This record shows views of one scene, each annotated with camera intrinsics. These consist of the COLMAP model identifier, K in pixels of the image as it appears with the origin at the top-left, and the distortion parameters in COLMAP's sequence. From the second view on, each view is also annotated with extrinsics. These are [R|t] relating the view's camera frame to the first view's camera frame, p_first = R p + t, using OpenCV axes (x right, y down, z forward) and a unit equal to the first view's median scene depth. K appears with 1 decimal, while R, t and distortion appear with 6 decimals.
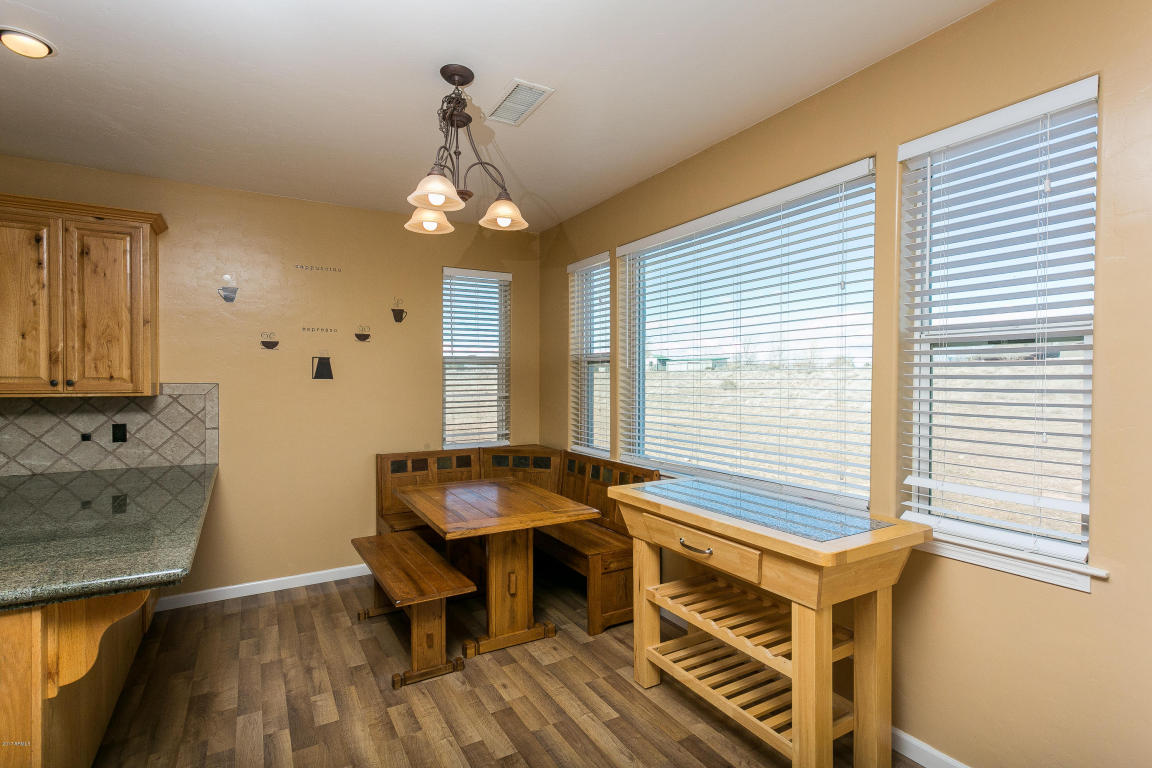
lens RADIAL K [[568.1, 0, 581.3], [0, 568.1, 380.6], [0, 0, 1]] dist [-0.006213, 0.001535]
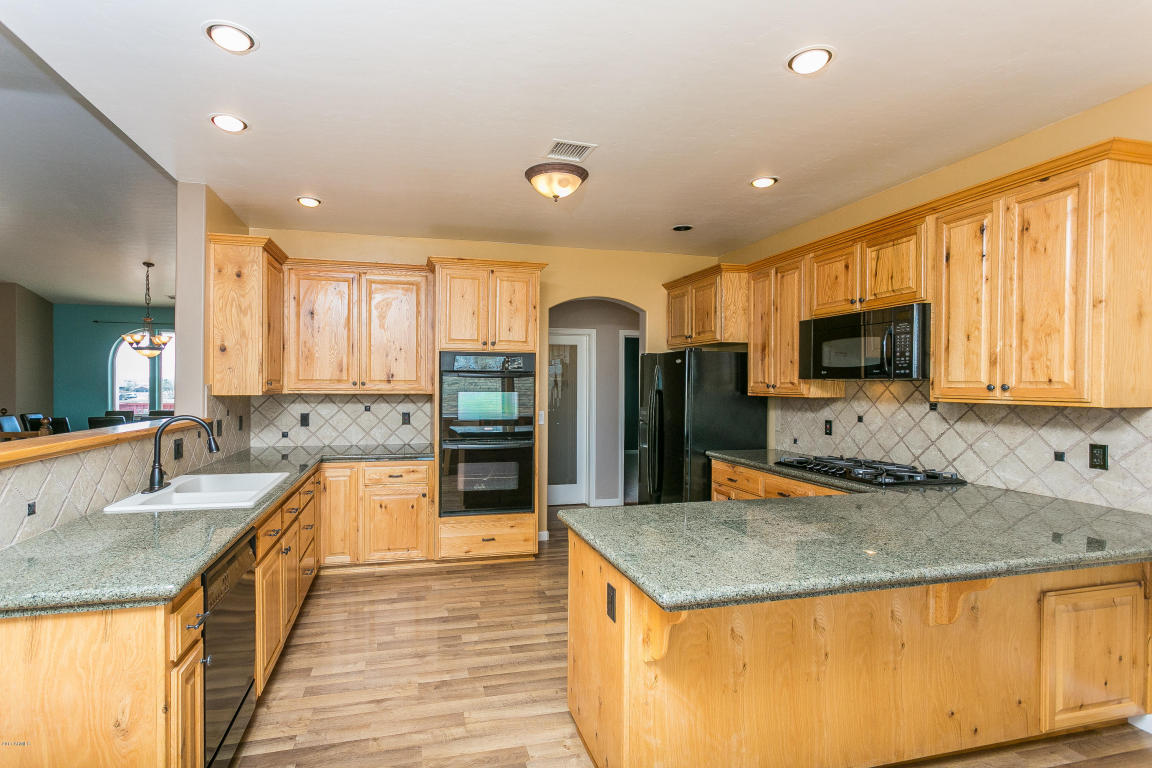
lens RADIAL K [[568.1, 0, 583.8], [0, 568.1, 389.7], [0, 0, 1]] dist [-0.006213, 0.001535]
pose [[-0.278879, 0.004972, -0.960313, 0.086917], [-0.003628, 0.999974, 0.006231, 0.003357], [0.960319, 0.005222, -0.278854, 0.605184]]
